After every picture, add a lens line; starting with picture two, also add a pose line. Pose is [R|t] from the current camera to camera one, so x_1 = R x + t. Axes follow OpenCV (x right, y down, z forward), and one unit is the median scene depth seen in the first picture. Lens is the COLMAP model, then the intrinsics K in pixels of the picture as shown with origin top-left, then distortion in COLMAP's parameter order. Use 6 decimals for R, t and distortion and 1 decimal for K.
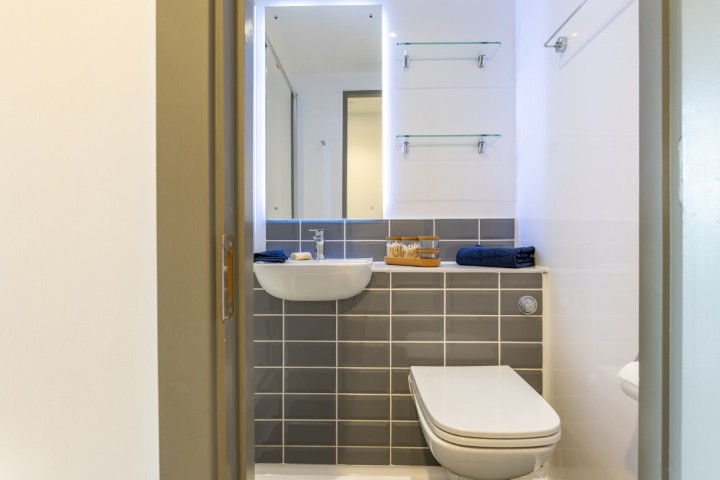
lens RADIAL K [[368.2, 0, 367.7], [0, 368.2, 235.6], [0, 0, 1]] dist [-0.005181, -0.000139]
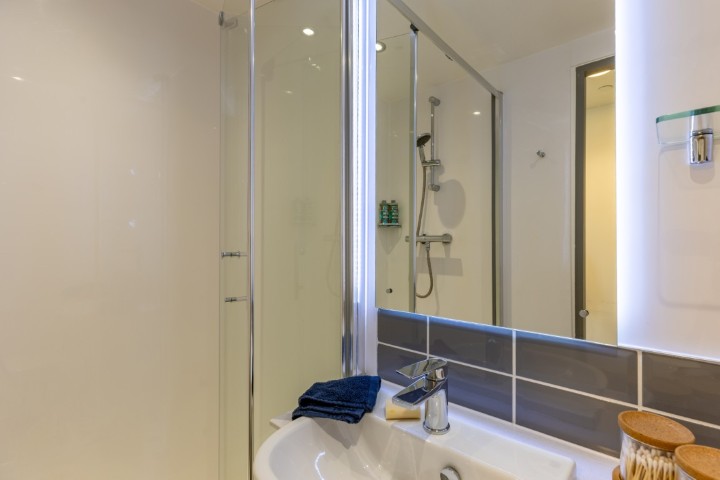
lens RADIAL K [[328.6, 0, 372.9], [0, 328.6, 236.3], [0, 0, 1]] dist [0.000419, 0.000813]
pose [[0.743938, -0.005027, -0.668230, 0.080864], [-0.006742, 0.999864, -0.015028, -0.149969], [0.668215, 0.015685, 0.743803, 0.575230]]
